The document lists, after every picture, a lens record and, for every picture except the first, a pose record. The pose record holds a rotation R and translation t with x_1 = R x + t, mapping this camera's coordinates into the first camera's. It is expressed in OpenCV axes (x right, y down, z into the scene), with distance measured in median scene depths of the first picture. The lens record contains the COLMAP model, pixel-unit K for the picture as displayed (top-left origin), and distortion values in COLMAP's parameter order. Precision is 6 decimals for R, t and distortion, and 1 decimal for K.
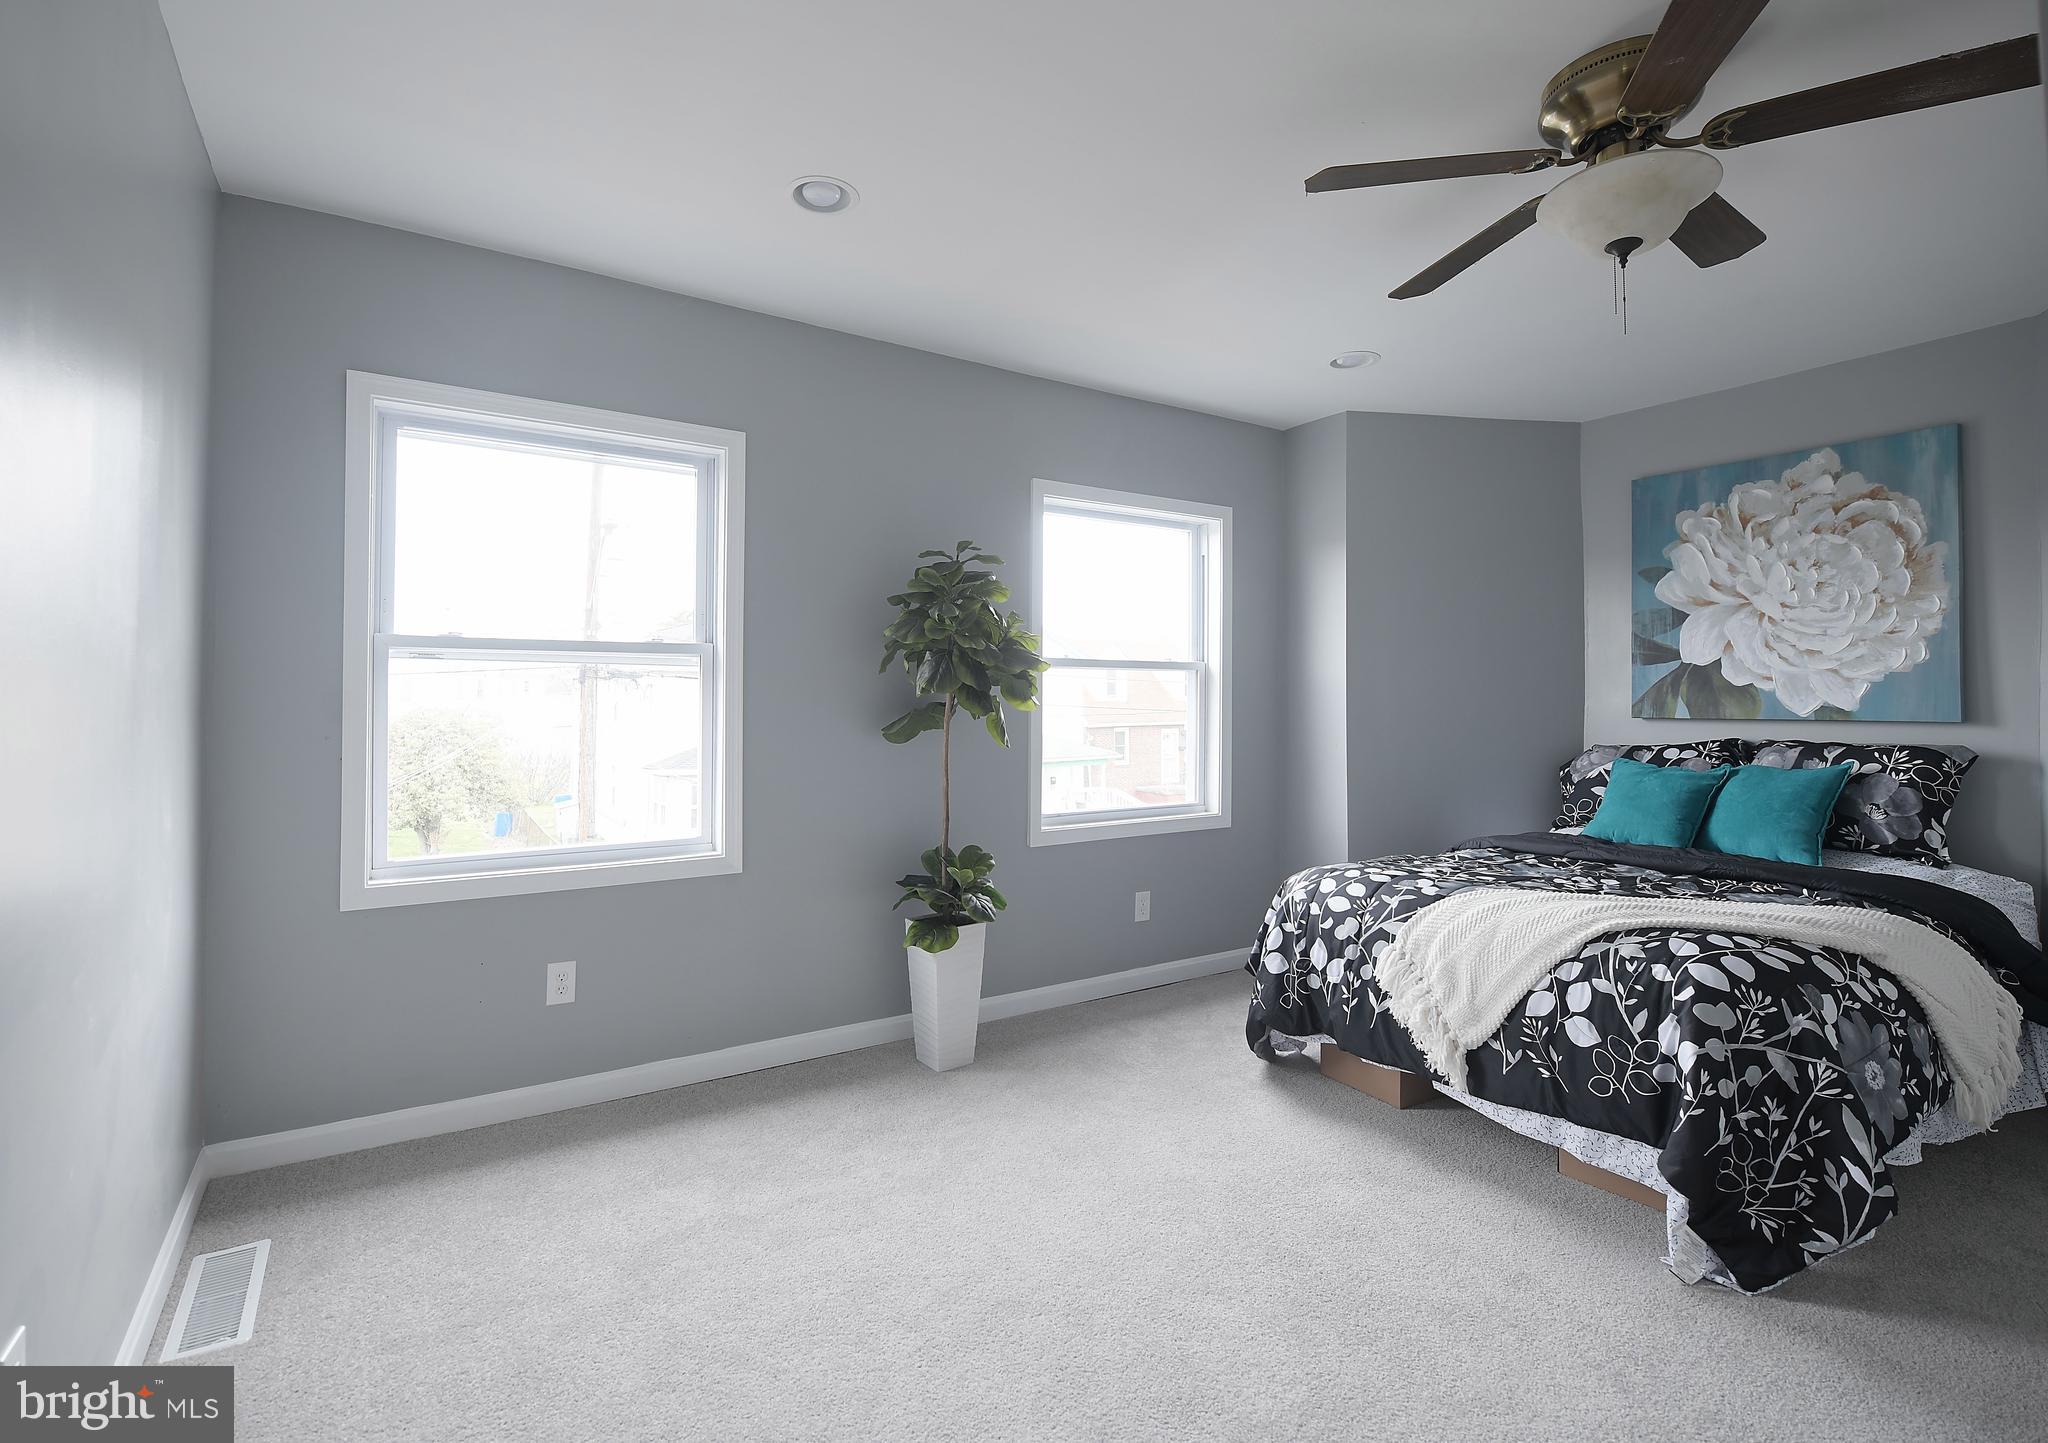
lens RADIAL K [[960.1, 0, 1022.0], [0, 960.1, 687.2], [0, 0, 1]] dist [-0.003058, -0.001444]
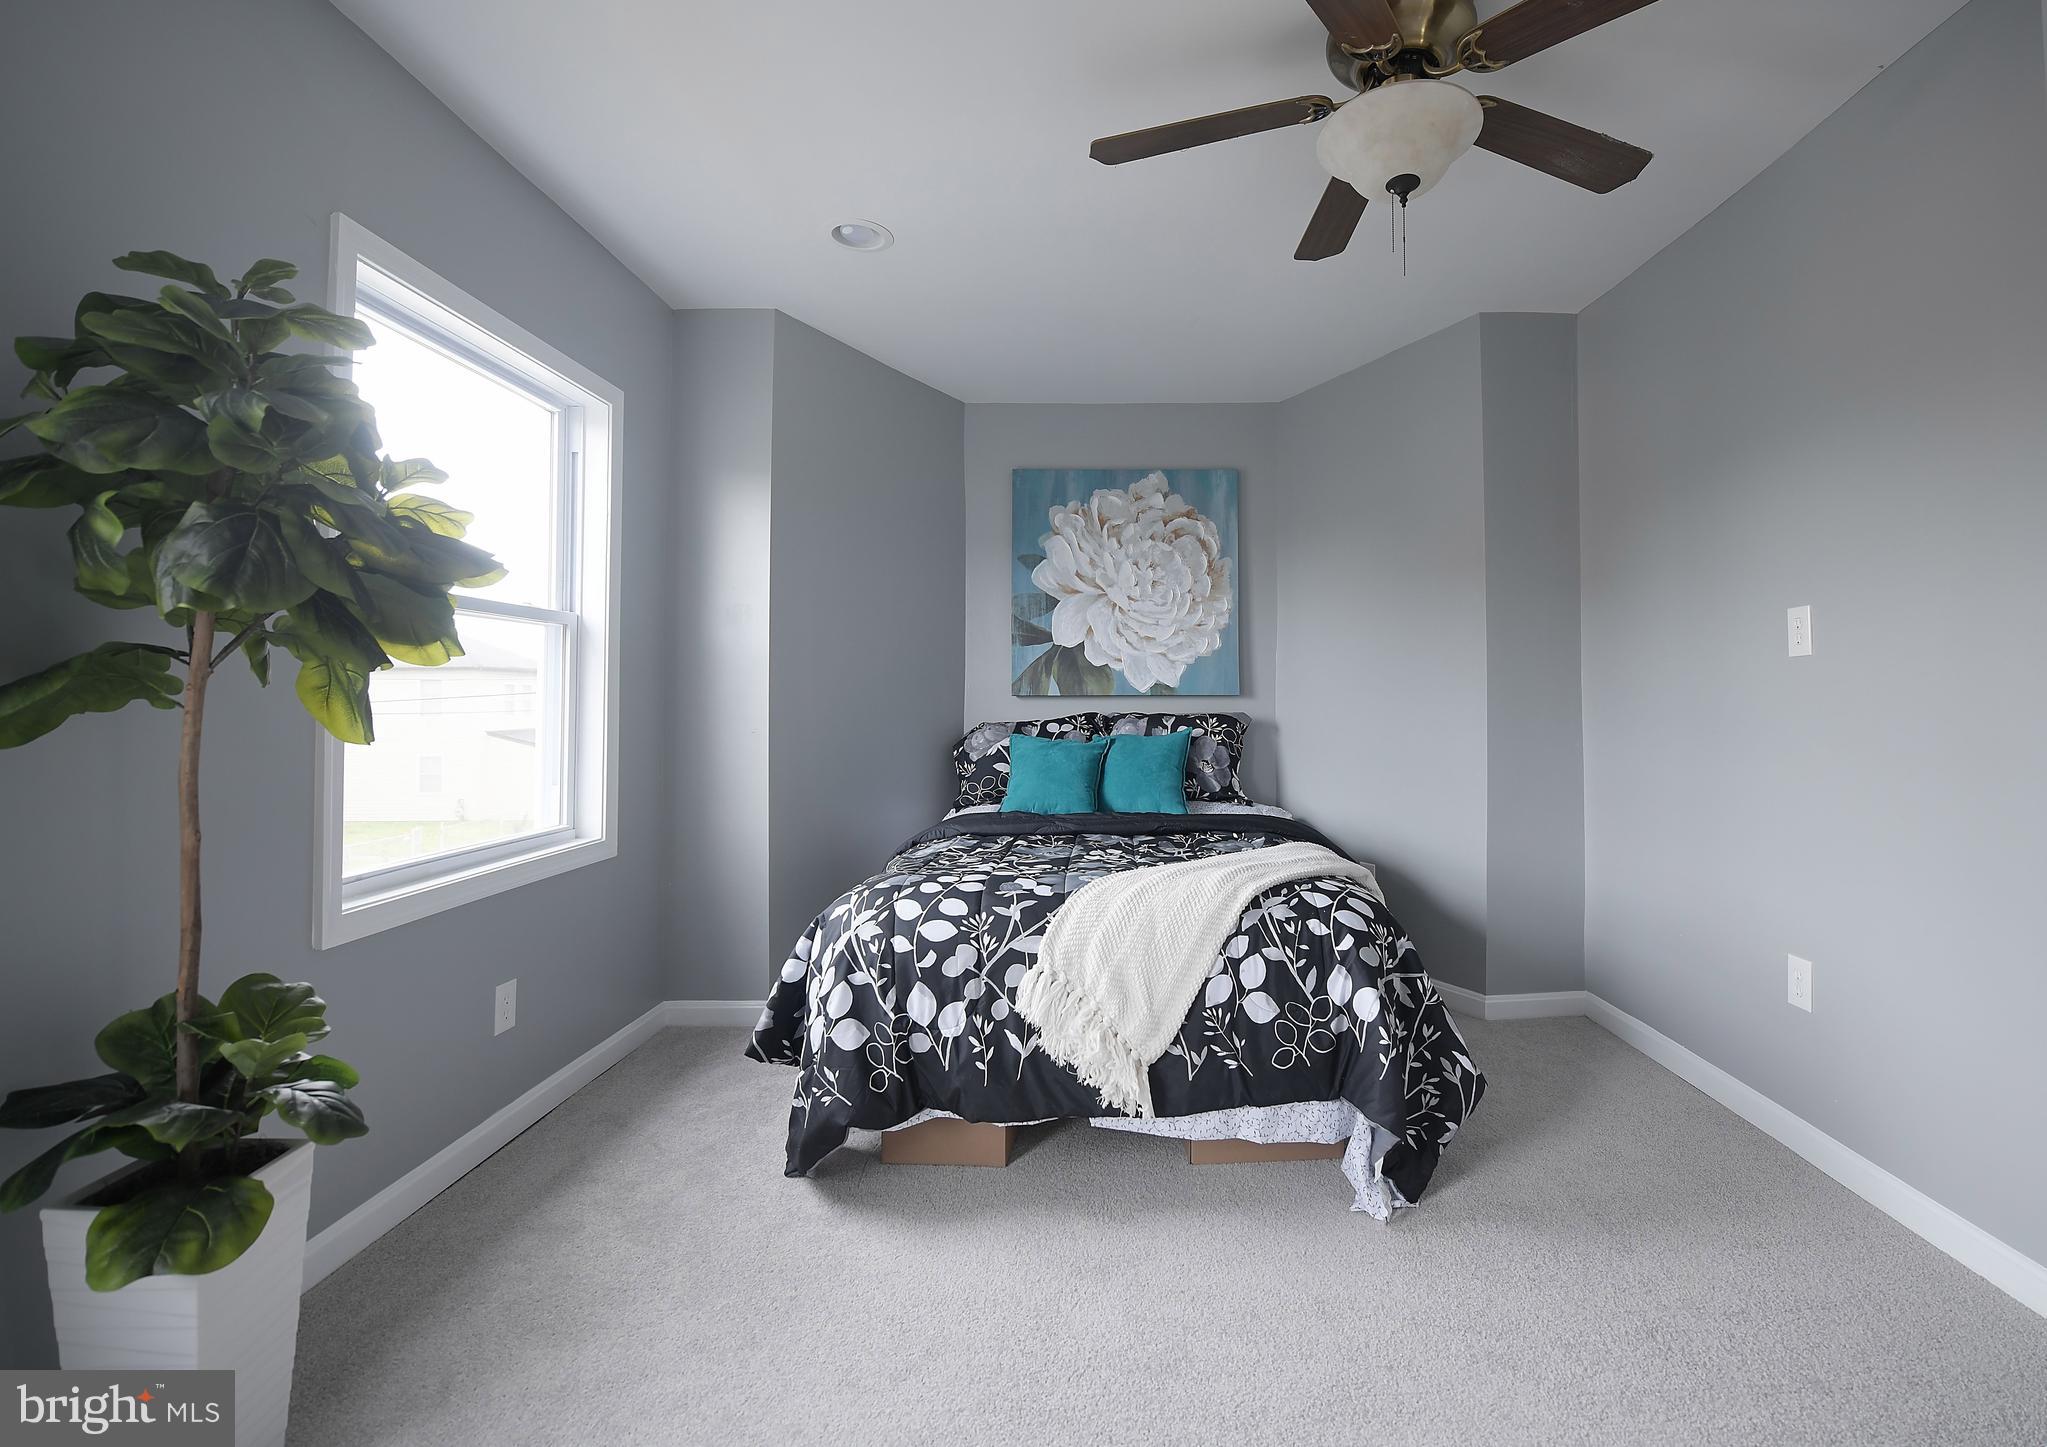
lens RADIAL K [[912.6, 0, 1024.1], [0, 912.6, 695.5], [0, 0, 1]] dist [-0.008848, -0.000640]
pose [[0.541664, 0.006668, 0.840569, -0.235280], [-0.007452, 0.999967, -0.003131, 0.042159], [-0.840562, -0.004568, 0.541696, 0.547578]]
